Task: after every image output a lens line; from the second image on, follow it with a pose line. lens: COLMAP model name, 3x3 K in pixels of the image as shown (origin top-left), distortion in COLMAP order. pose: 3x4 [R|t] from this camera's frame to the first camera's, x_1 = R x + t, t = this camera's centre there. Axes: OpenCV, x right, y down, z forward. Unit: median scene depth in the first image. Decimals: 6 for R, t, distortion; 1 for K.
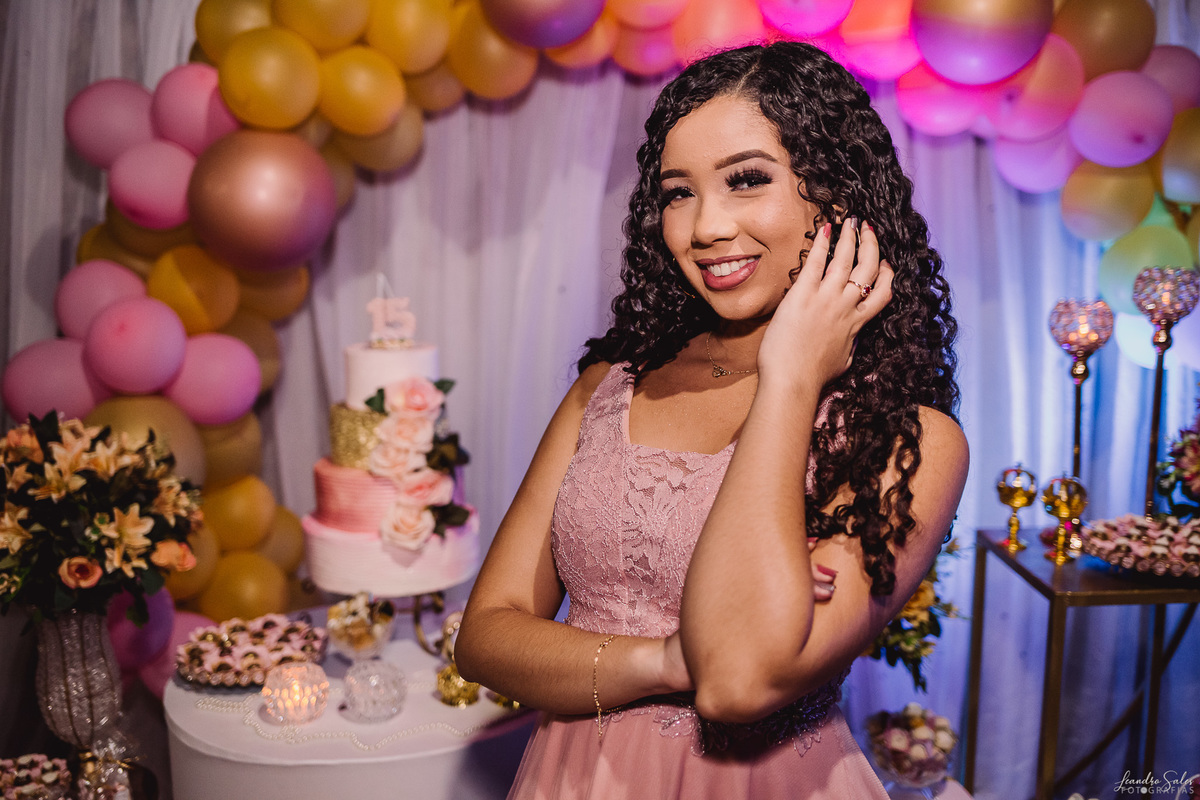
lens RADIAL K [[1237.9, 0, 599.2], [0, 1237.9, 405.3], [0, 0, 1]] dist [-0.004294, 0.000000]
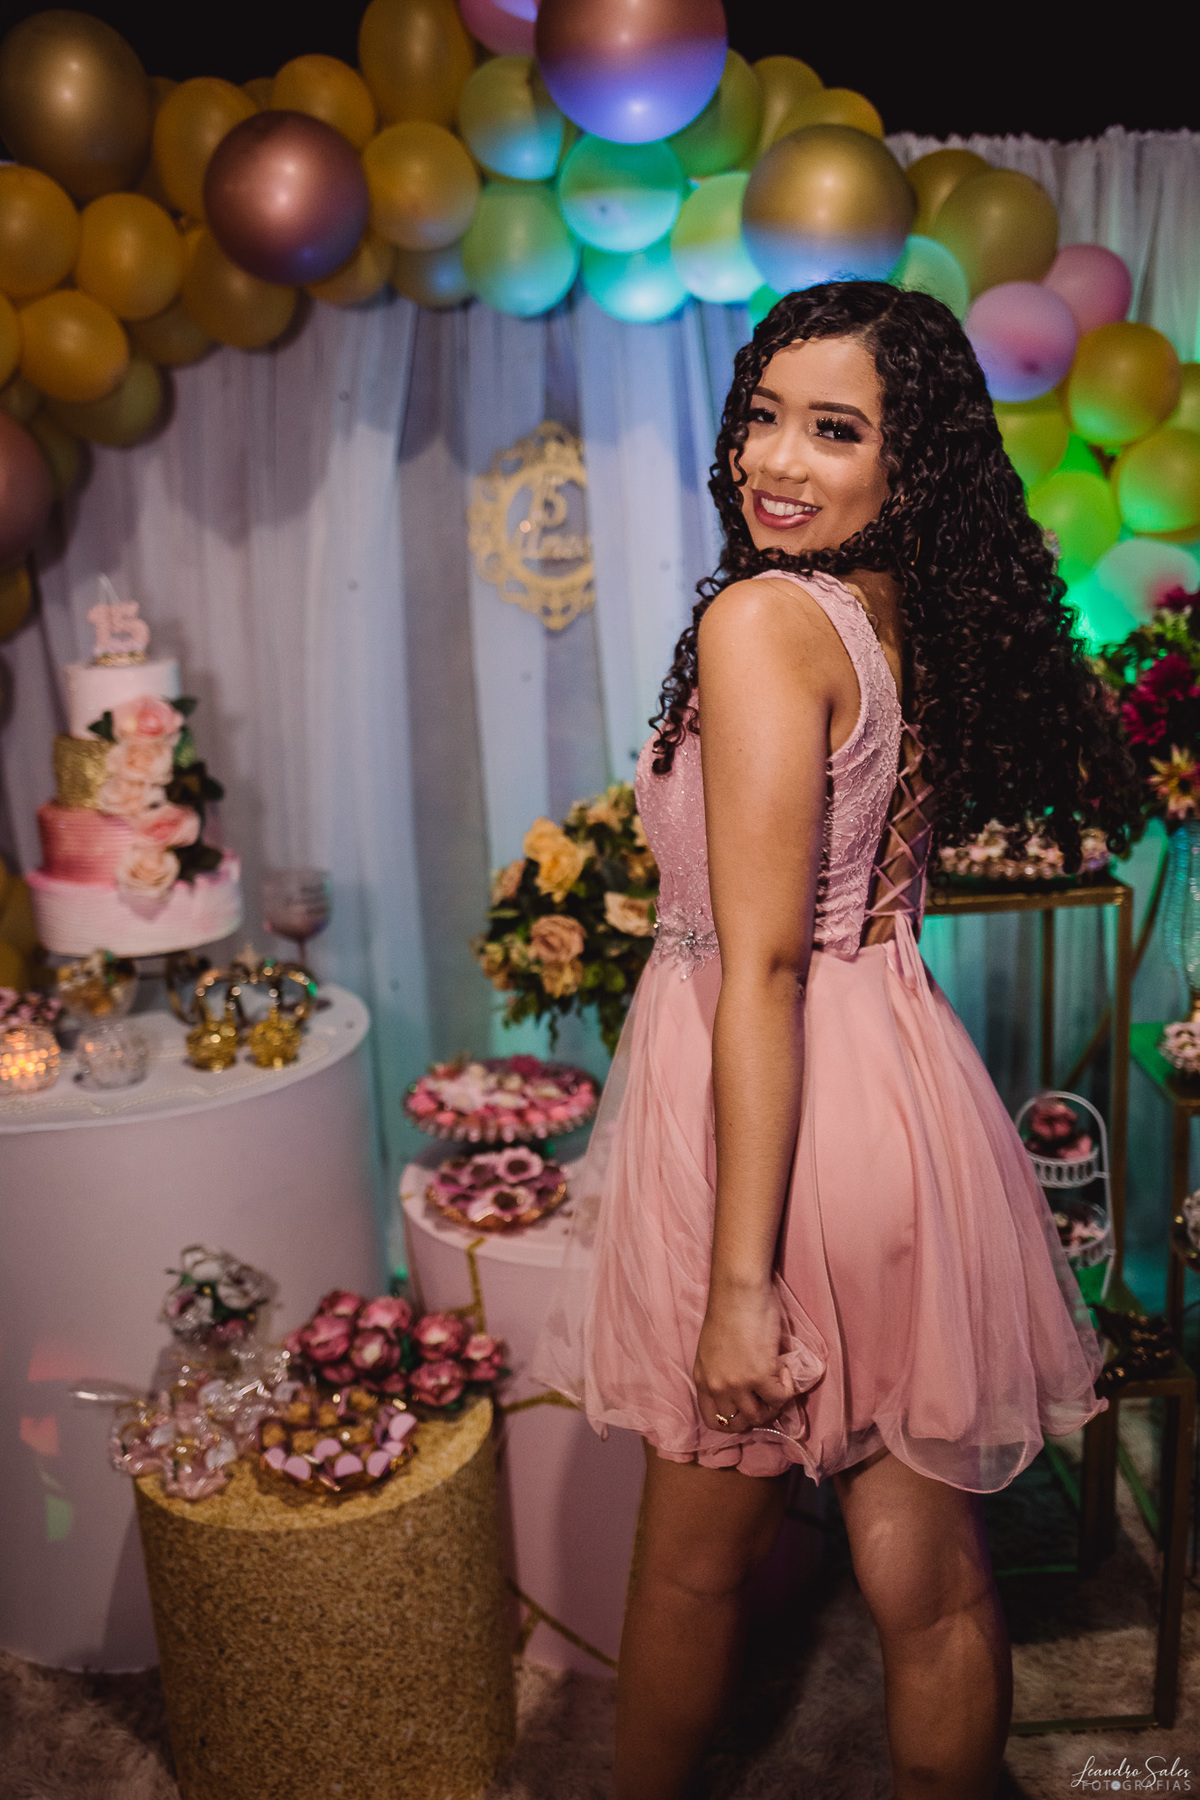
lens RADIAL K [[1856.9, 0, 600.8], [0, 1856.9, 892.1], [0, 0, 1]] dist [-0.004294, 0.000000]
pose [[0.998506, -0.047577, 0.026870, 0.118897], [0.045526, 0.996339, 0.072363, 0.032530], [-0.030214, -0.071031, 0.997016, -0.277442]]
